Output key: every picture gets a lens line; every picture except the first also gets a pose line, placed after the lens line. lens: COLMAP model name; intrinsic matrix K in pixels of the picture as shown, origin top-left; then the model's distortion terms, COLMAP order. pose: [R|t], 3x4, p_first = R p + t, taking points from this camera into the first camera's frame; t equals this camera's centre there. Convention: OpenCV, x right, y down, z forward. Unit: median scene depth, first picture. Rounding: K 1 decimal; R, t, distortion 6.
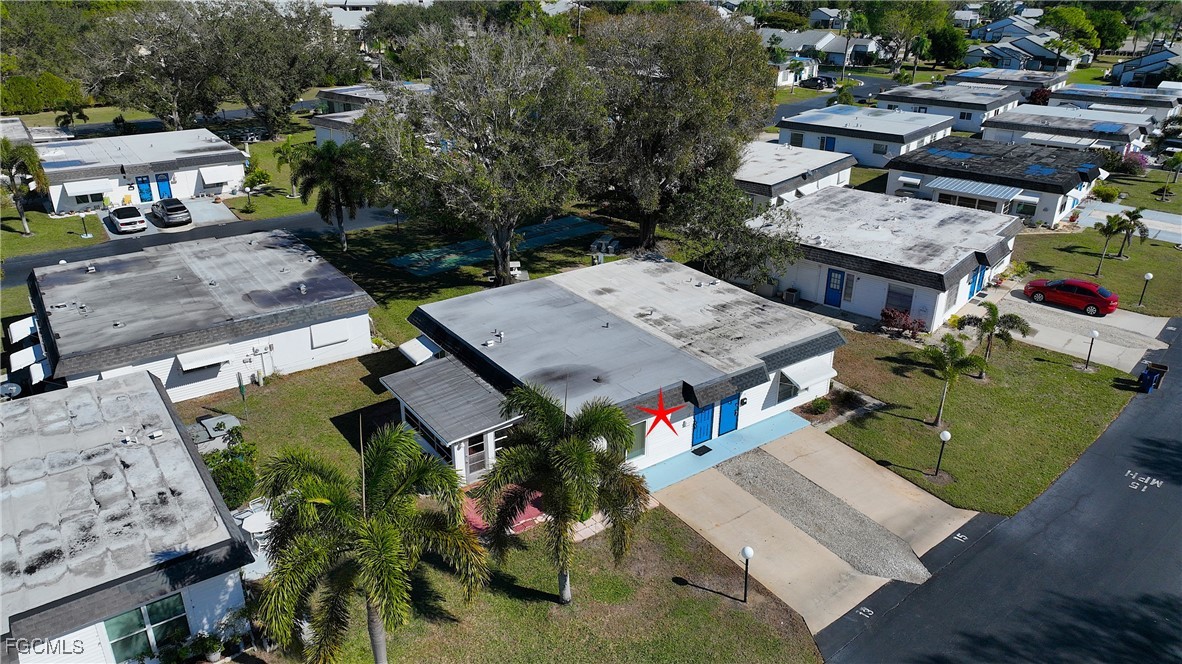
lens RADIAL K [[842.7, 0, 597.9], [0, 842.7, 321.6], [0, 0, 1]] dist [0.017323, -0.001131]
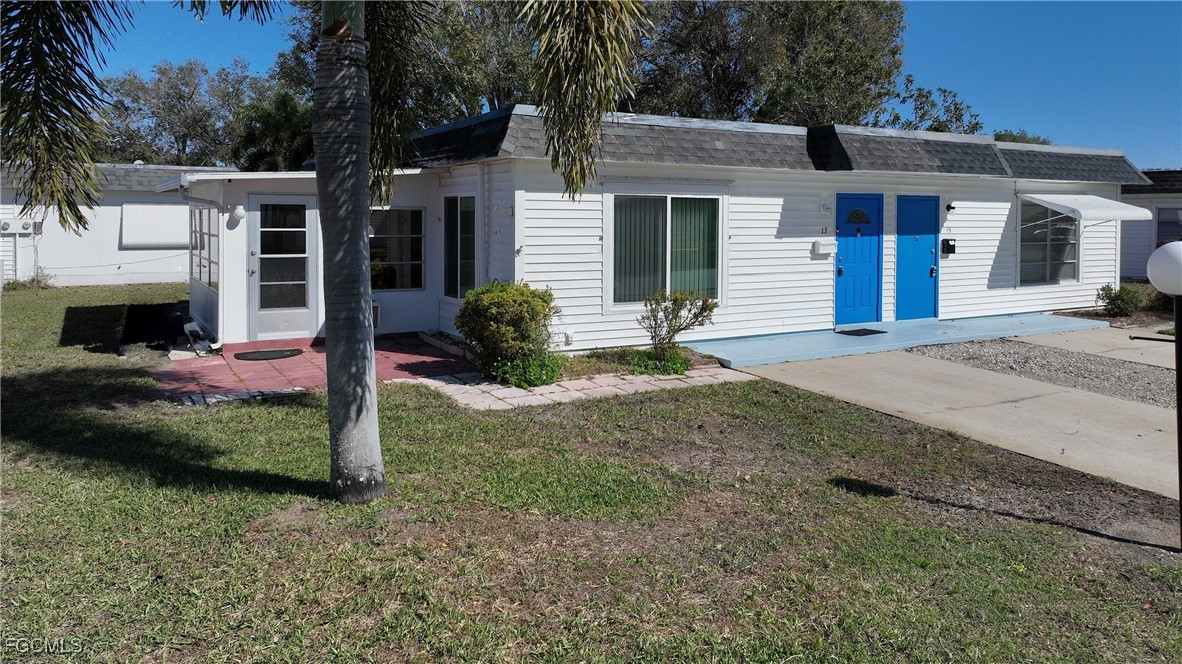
lens RADIAL K [[842.7, 0, 587.4], [0, 842.7, 236.6], [0, 0, 1]] dist [0.017323, -0.001131]
pose [[0.995376, 0.002238, -0.096032, 0.026225], [-0.038019, 0.927269, -0.372461, 0.223138], [0.088214, 0.374390, 0.923066, 0.501383]]
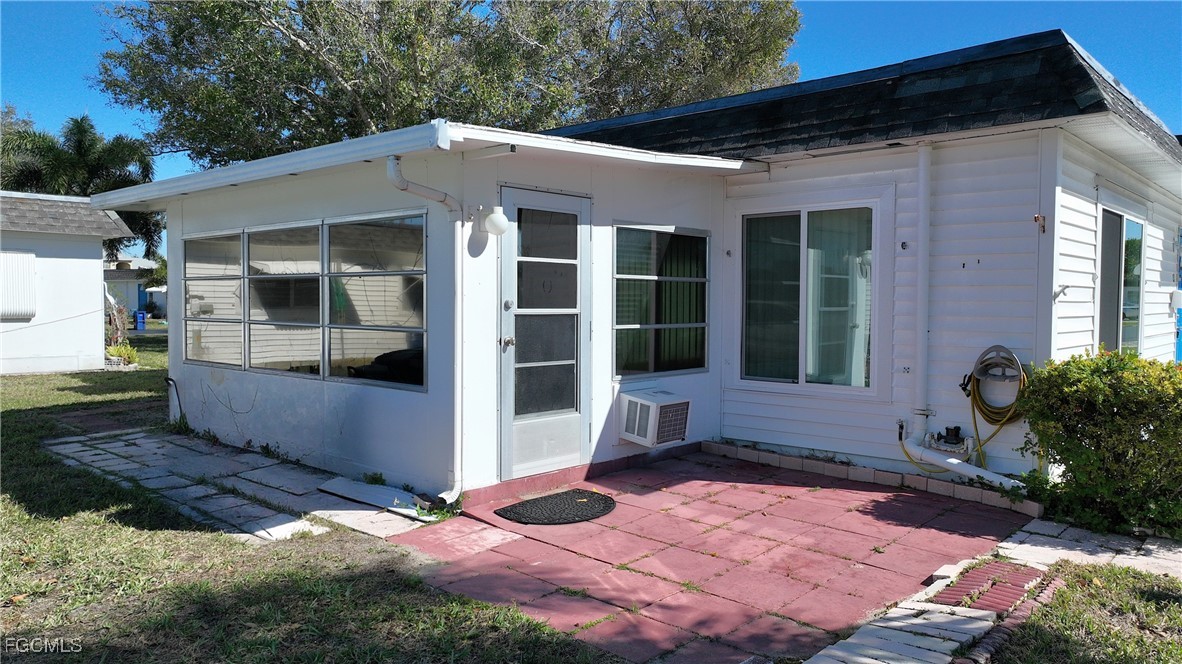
lens RADIAL K [[842.7, 0, 590.4], [0, 842.7, 330.3], [0, 0, 1]] dist [0.017323, -0.001131]
pose [[0.980249, -0.005269, 0.197696, -0.134495], [0.075801, 0.933312, -0.350974, 0.179555], [-0.182662, 0.359028, 0.915278, 0.630950]]
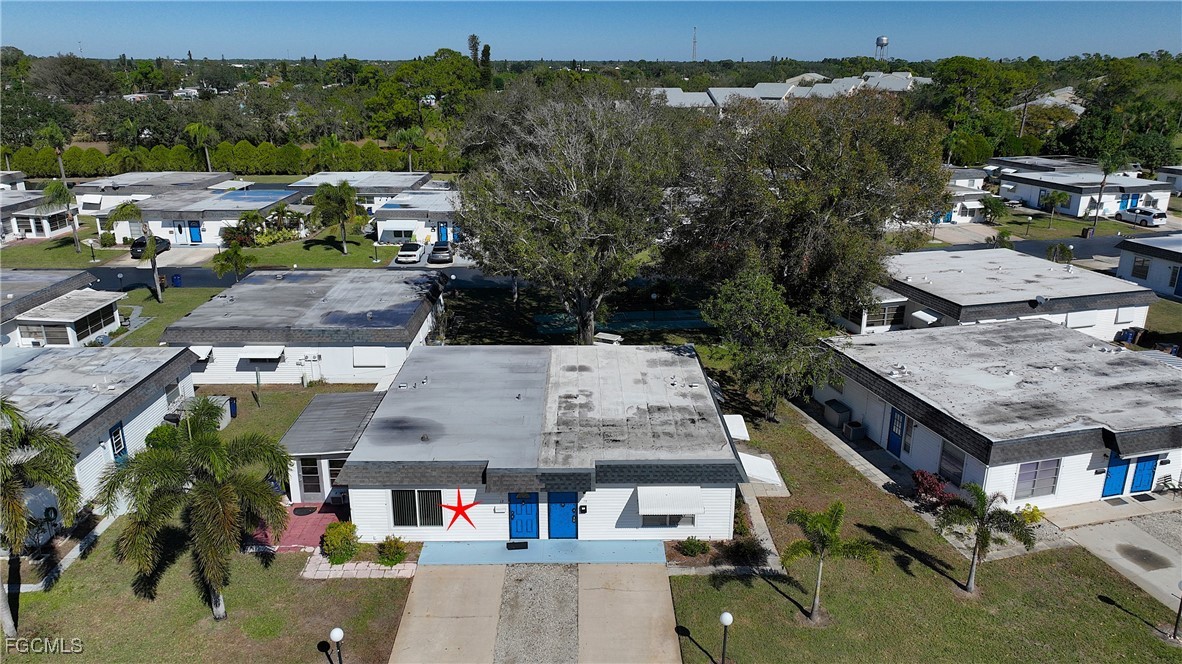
lens RADIAL K [[842.7, 0, 599.7], [0, 842.7, 329.2], [0, 0, 1]] dist [0.017323, -0.001131]
pose [[0.820051, 0.170413, -0.546329, 0.550223], [-0.221991, 0.974611, -0.029209, -0.057883], [0.527481, 0.145233, 0.837061, 0.208762]]
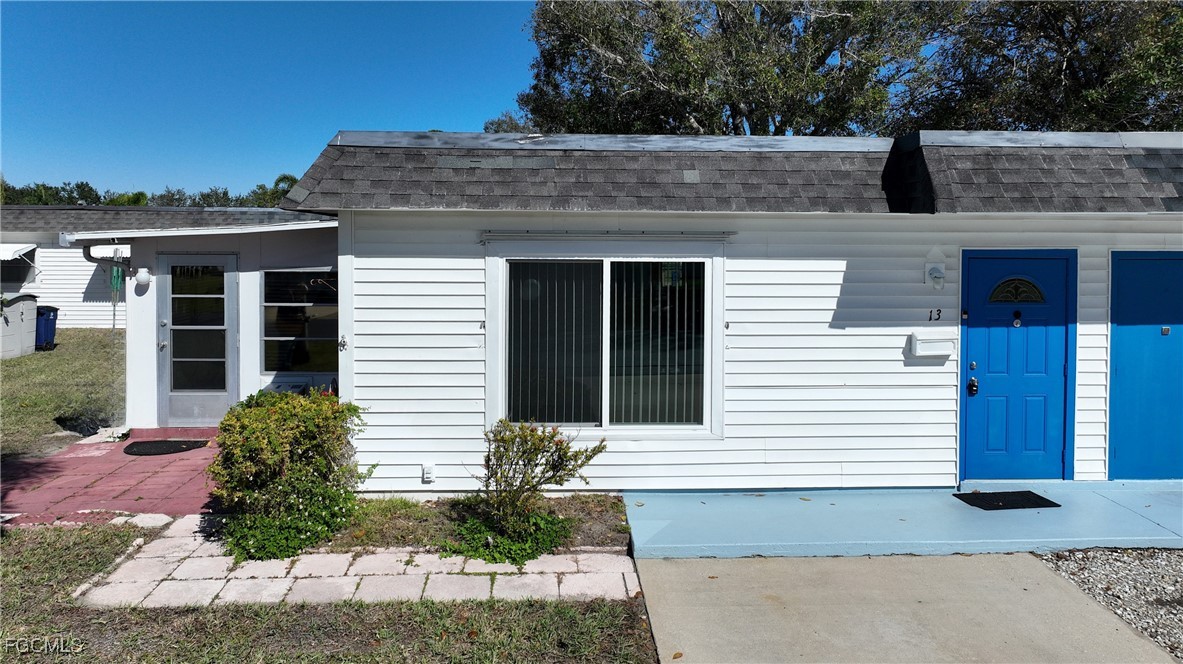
lens RADIAL K [[884.7, 0, 602.7], [0, 884.7, 266.2], [0, 0, 1]] dist [-0.002655, -0.000257]
pose [[0.842836, 0.012881, -0.538017, 0.133358], [-0.212556, 0.926403, -0.310801, 0.160443], [0.494417, 0.376312, 0.783544, 0.619195]]
